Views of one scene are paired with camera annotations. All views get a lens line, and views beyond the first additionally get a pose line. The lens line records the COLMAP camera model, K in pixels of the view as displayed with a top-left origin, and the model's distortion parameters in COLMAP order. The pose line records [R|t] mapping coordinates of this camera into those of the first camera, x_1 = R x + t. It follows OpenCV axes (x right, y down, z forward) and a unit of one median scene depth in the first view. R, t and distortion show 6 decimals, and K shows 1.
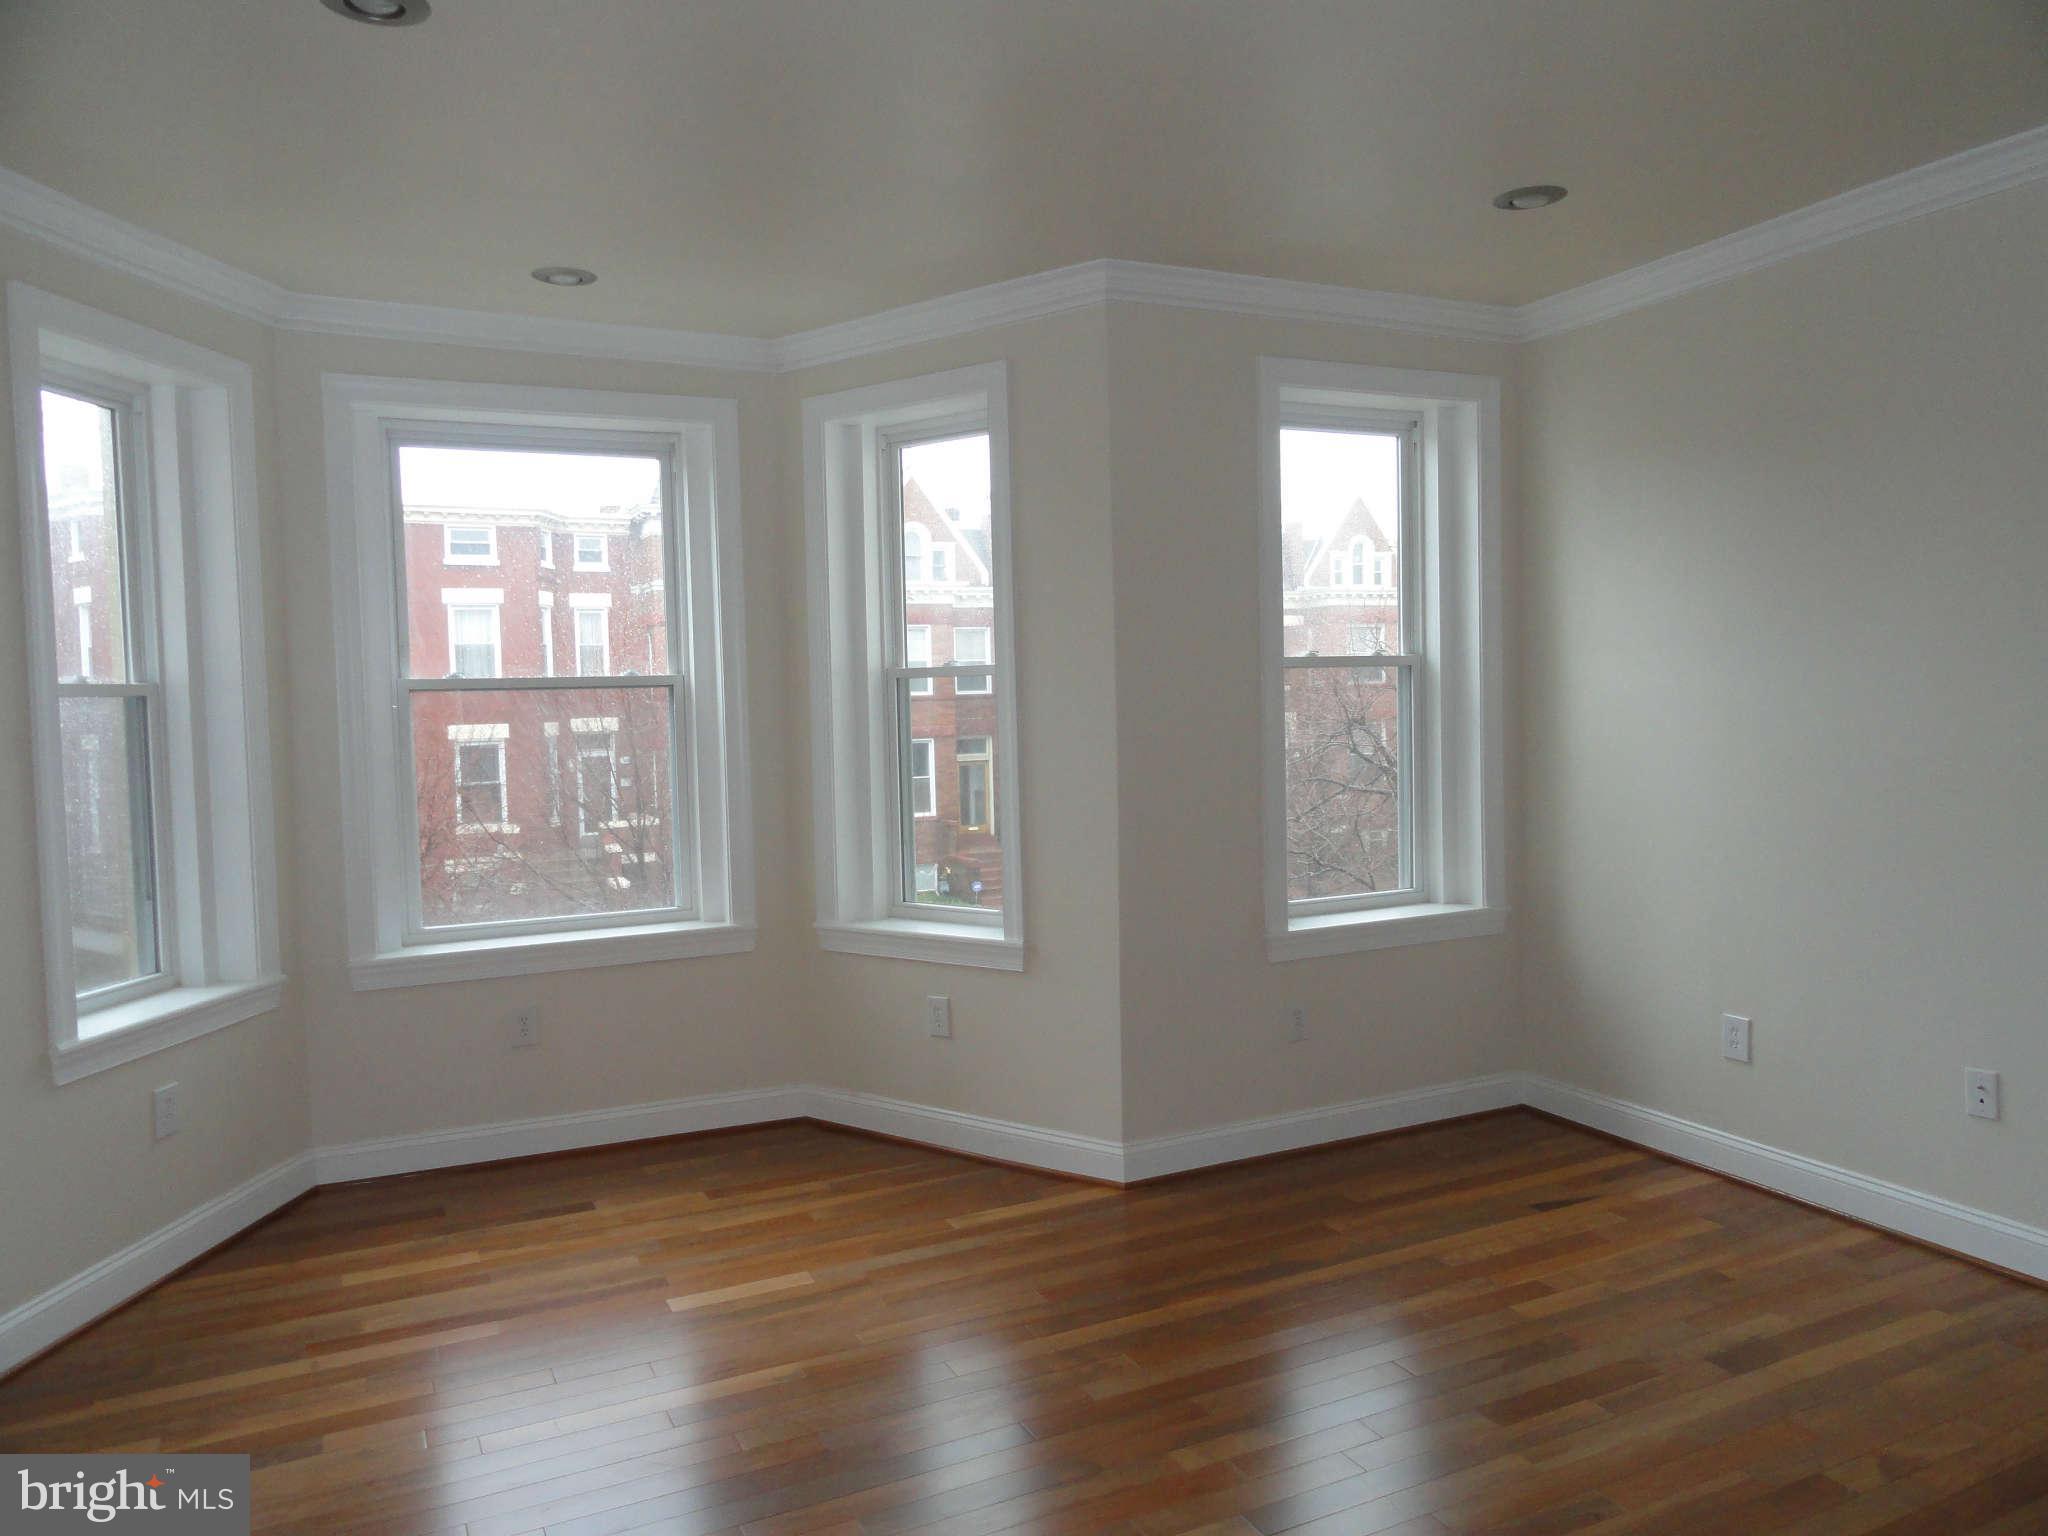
lens RADIAL K [[1426.4, 0, 1029.9], [0, 1426.4, 773.3], [0, 0, 1]] dist [0.000961, 0.001185]
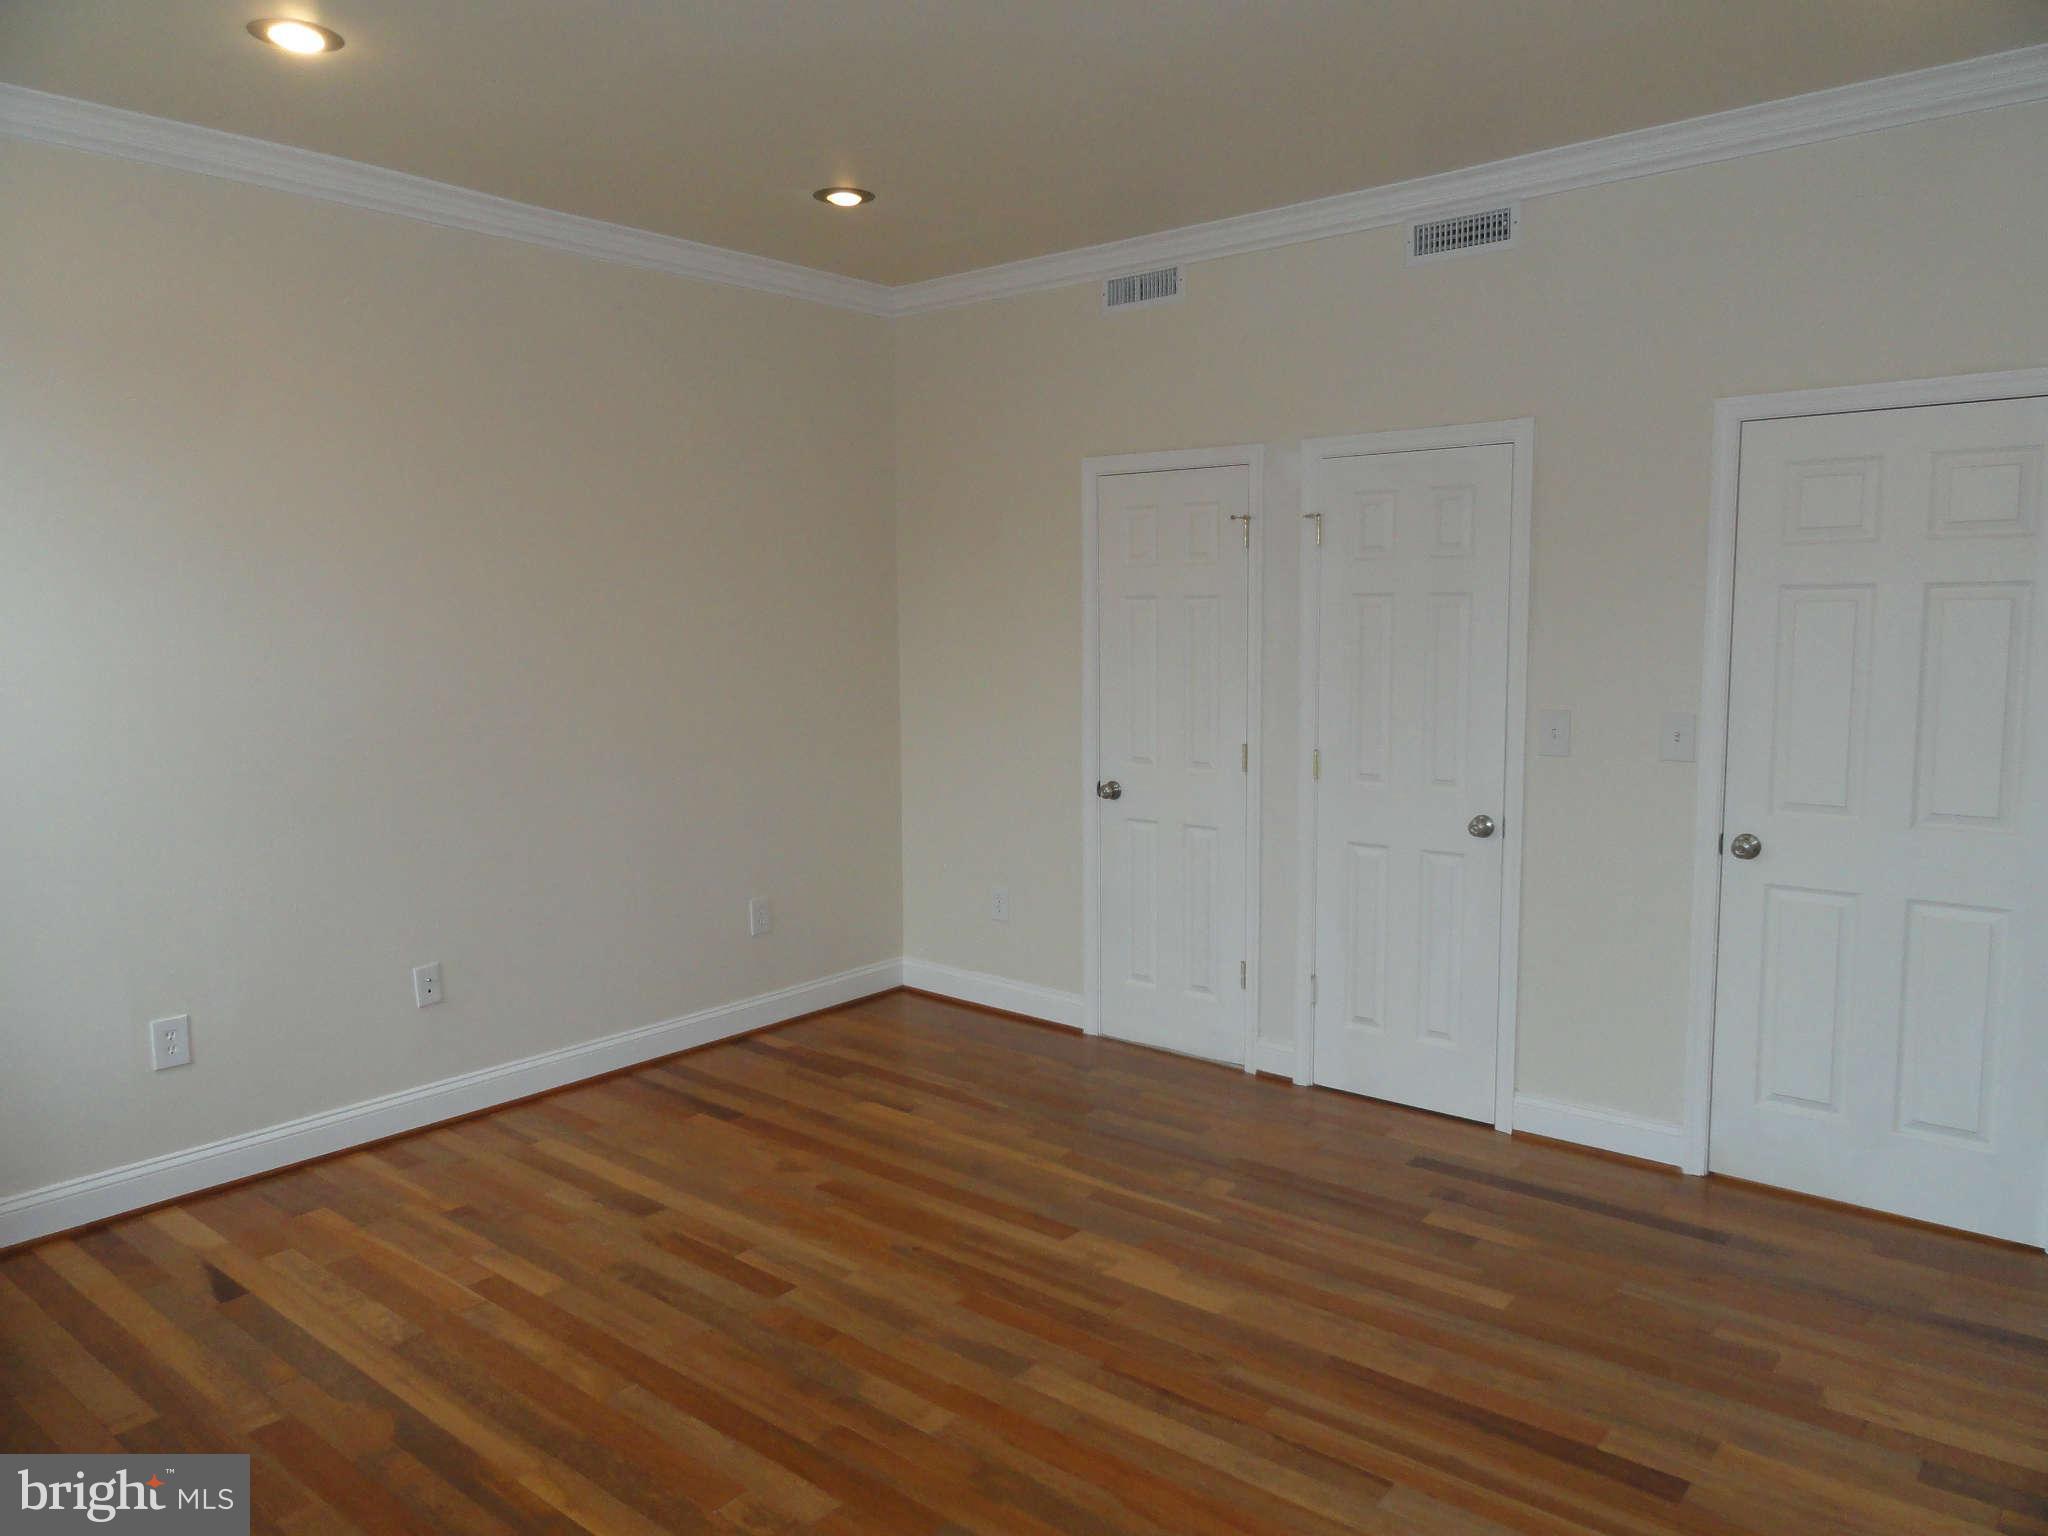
lens RADIAL K [[1426.4, 0, 1029.9], [0, 1426.4, 773.3], [0, 0, 1]] dist [0.000961, 0.001185]
pose [[-0.417073, -0.072739, 0.905958, -0.510079], [0.072927, 0.990900, 0.113133, -0.038142], [-0.905943, 0.113253, -0.407973, 0.871806]]
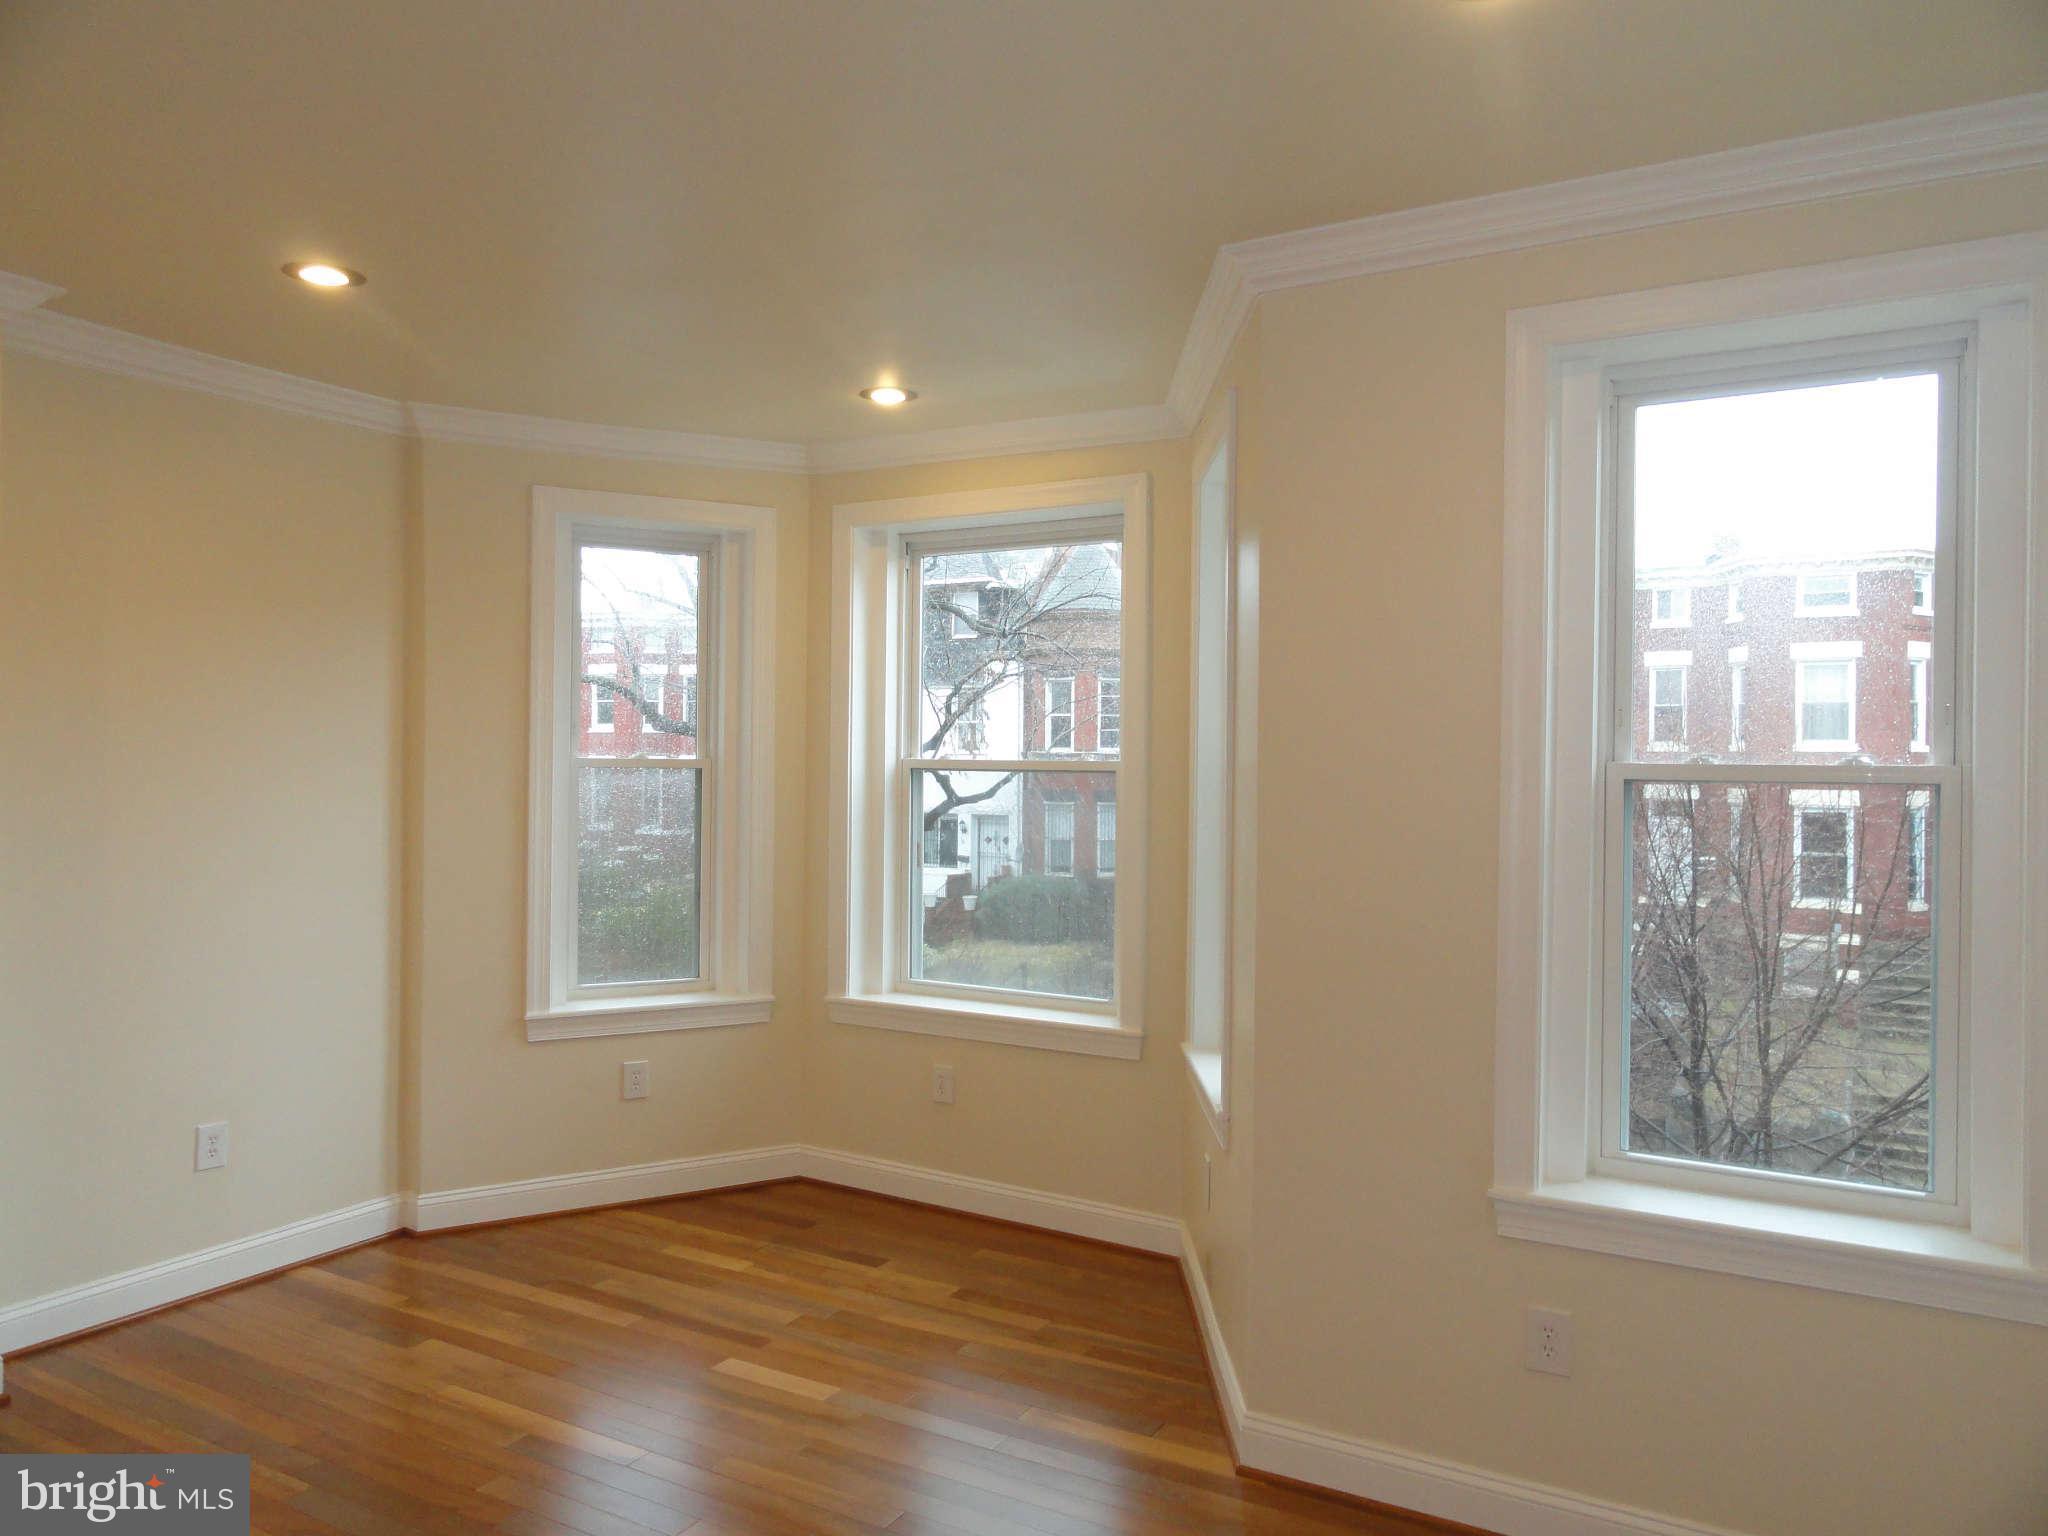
lens RADIAL K [[1426.4, 0, 1029.9], [0, 1426.4, 773.3], [0, 0, 1]] dist [0.000961, 0.001185]
pose [[0.560847, 0.038181, -0.827039, 0.623256], [-0.069206, 0.997602, -0.000876, -0.065989], [0.825022, 0.057728, 0.562144, 0.484310]]
